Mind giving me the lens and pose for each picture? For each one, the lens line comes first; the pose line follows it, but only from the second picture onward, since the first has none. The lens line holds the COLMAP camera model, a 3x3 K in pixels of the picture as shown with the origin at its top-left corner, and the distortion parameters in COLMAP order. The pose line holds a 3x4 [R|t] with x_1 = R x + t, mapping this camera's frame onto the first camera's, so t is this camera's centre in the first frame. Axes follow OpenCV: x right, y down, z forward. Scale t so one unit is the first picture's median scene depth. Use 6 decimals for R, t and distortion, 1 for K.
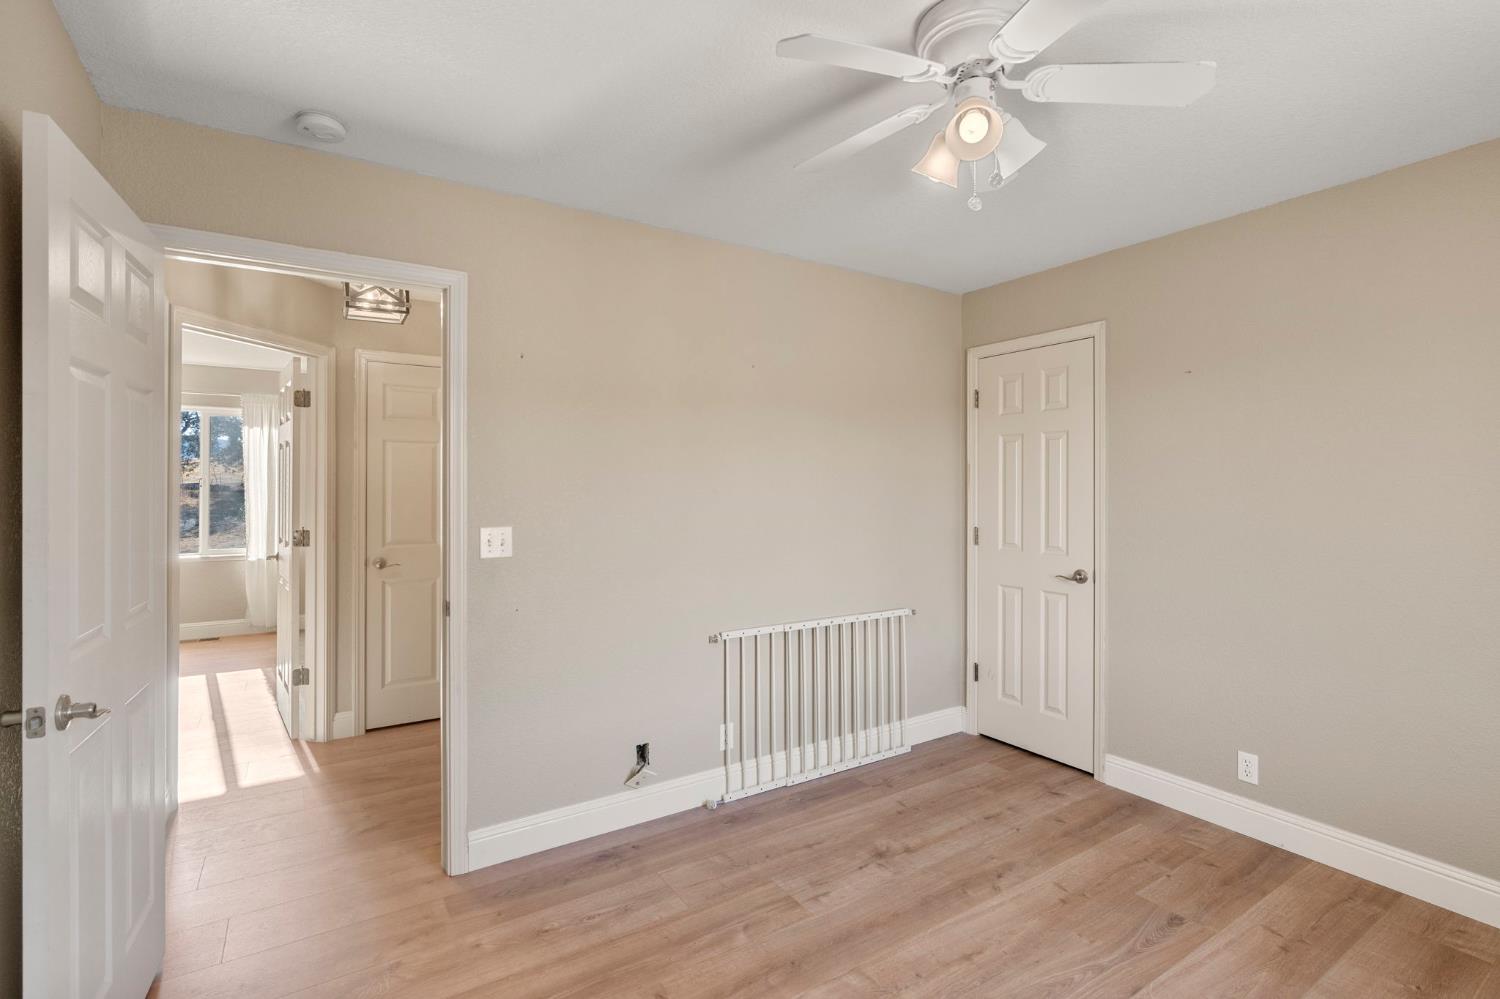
lens RADIAL K [[701.1, 0, 756.9], [0, 701.1, 488.2], [0, 0, 1]] dist [-0.002446, -0.000437]
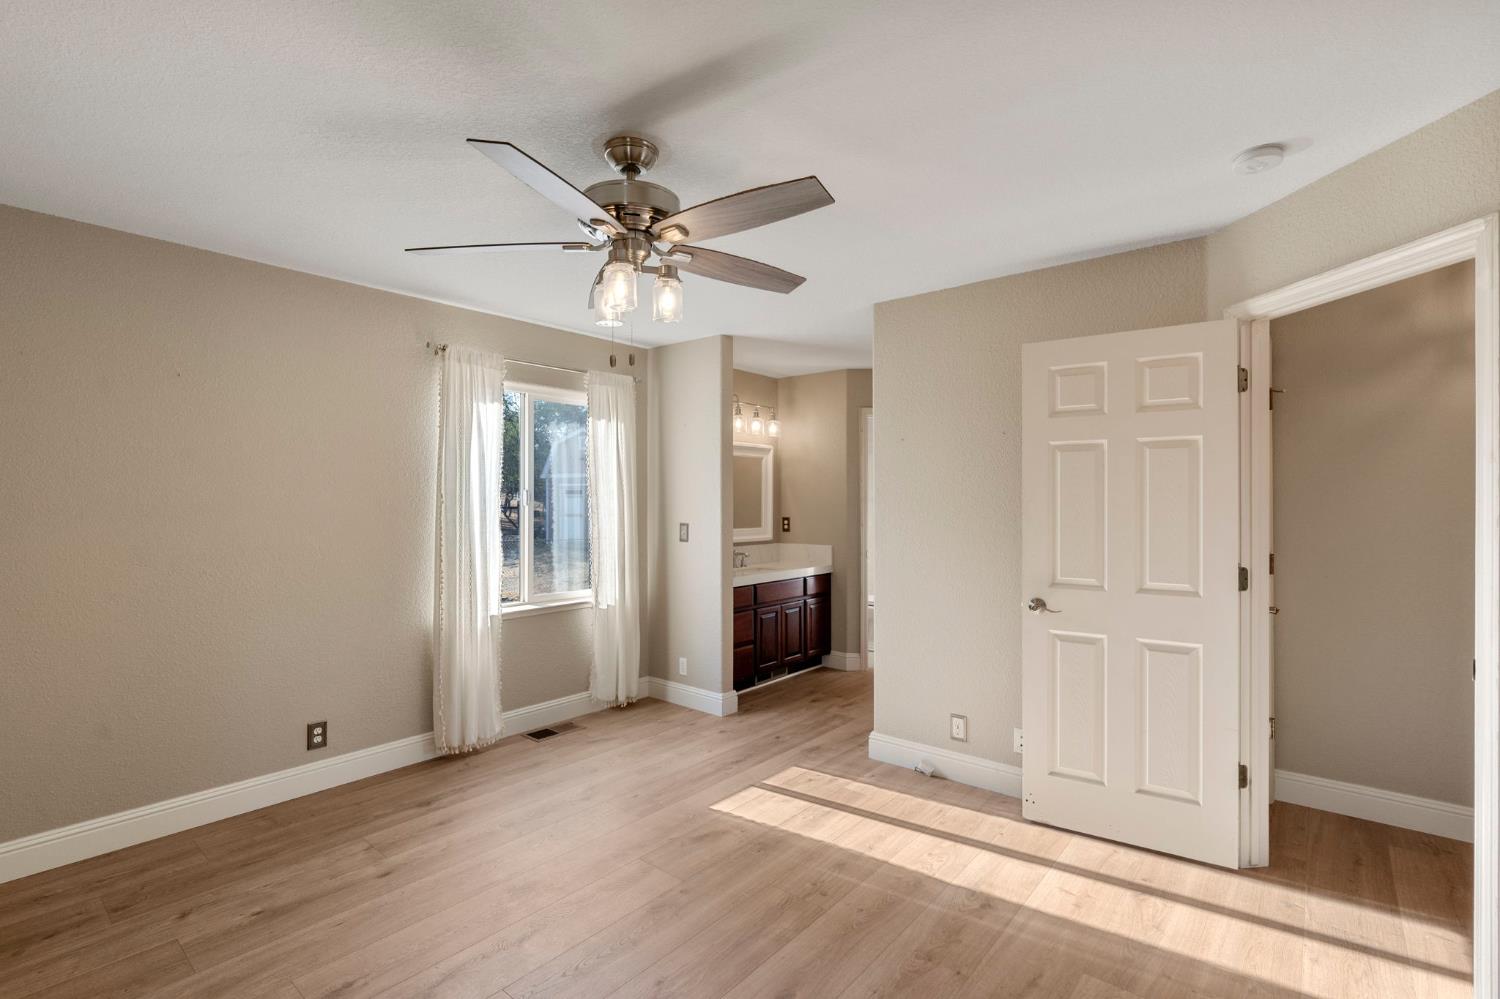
lens RADIAL K [[691.1, 0, 744.3], [0, 691.1, 506.2], [0, 0, 1]] dist [-0.001823, 0.000359]
pose [[0.958130, -0.002831, 0.286320, -0.454847], [-0.000082, 0.999948, 0.010161, -0.004069], [-0.286334, -0.009759, 0.958080, 0.169889]]
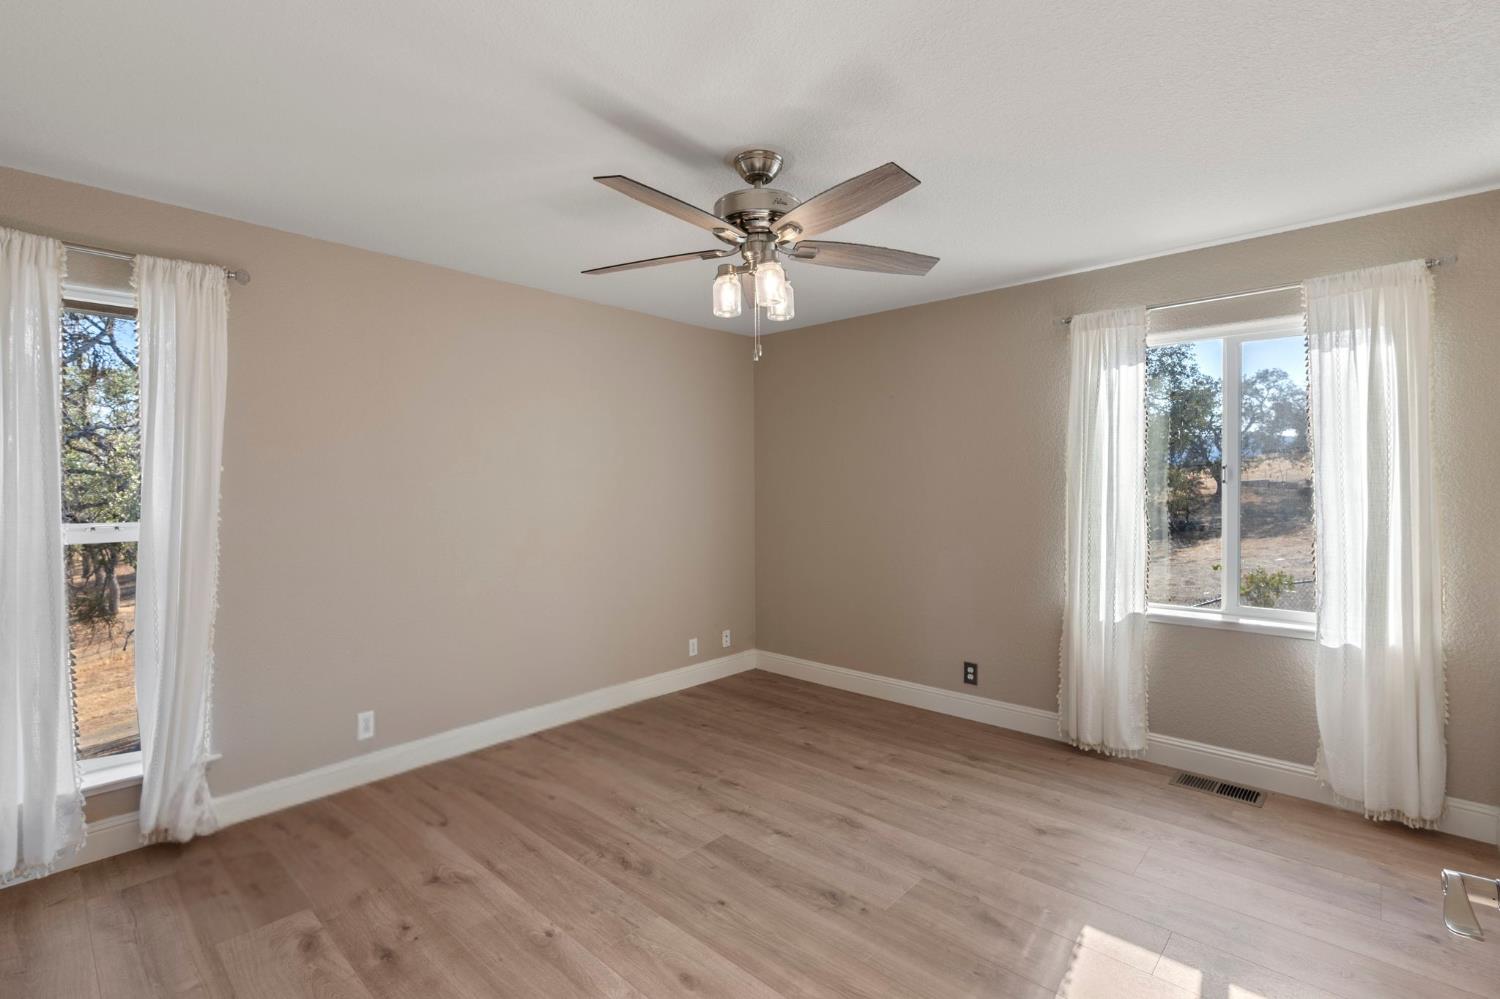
lens RADIAL K [[684.6, 0, 745.2], [0, 684.6, 485.9], [0, 0, 1]] dist [-0.001199, -0.000021]
pose [[0.243037, -0.002939, -0.970013, -0.224572], [0.003792, 0.999991, -0.002080, 0.000122], [0.970010, -0.003172, 0.243045, 0.307747]]
